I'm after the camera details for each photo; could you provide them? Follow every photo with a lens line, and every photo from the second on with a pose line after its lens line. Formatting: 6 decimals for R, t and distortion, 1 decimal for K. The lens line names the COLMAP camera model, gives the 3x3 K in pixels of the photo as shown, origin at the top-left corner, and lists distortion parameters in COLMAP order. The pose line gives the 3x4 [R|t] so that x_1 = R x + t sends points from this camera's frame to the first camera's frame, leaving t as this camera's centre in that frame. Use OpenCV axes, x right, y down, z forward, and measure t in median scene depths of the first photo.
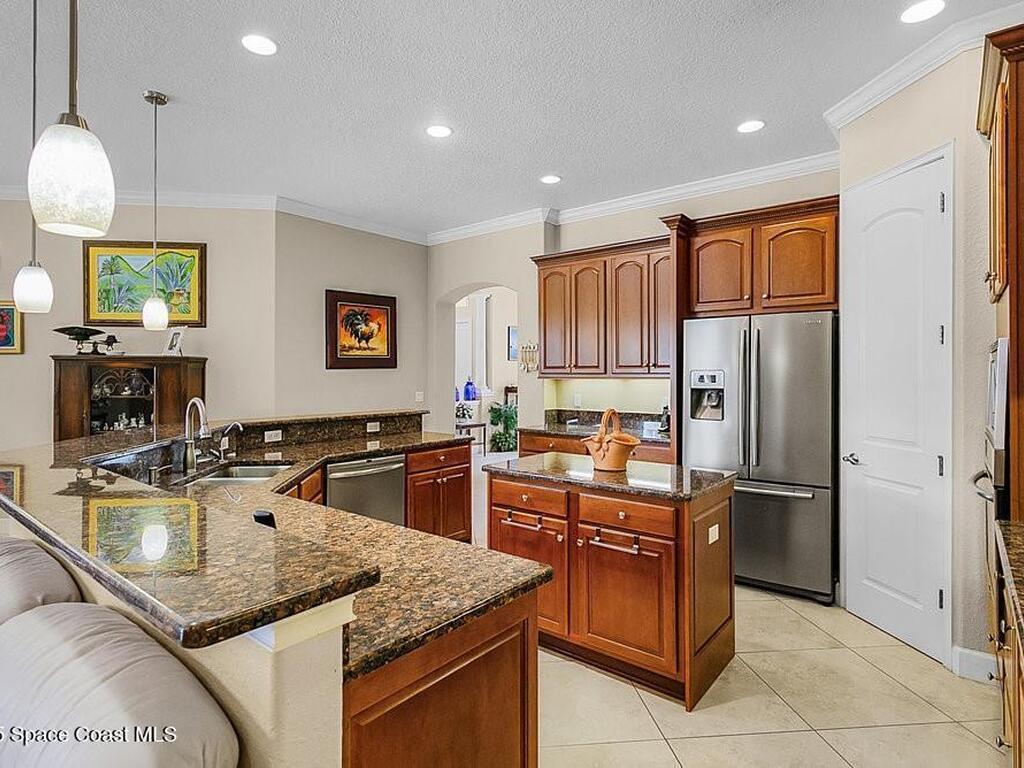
lens RADIAL K [[551.9, 0, 511.5], [0, 551.9, 375.9], [0, 0, 1]] dist [0.007294, 0.001547]
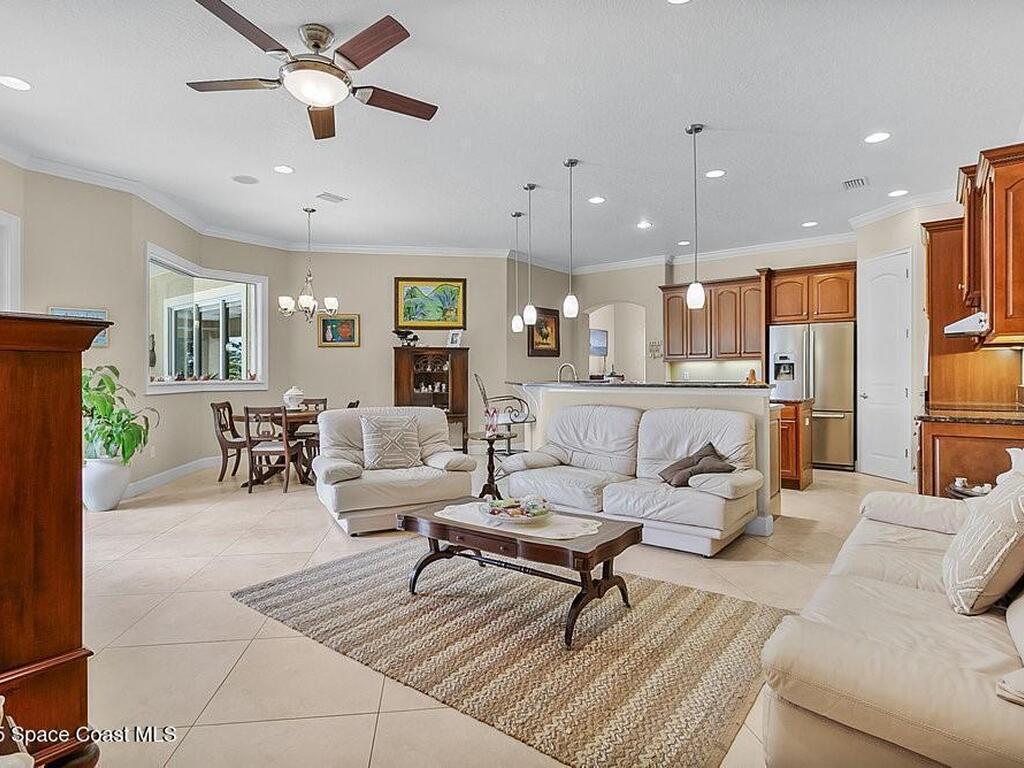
lens RADIAL K [[551.9, 0, 512.4], [0, 551.9, 384.3], [0, 0, 1]] dist [0.007294, 0.001547]
pose [[0.999614, -0.003605, 0.027561, -0.489574], [0.003292, 0.999930, 0.011399, 0.056250], [-0.027600, -0.011304, 0.999555, -0.665437]]
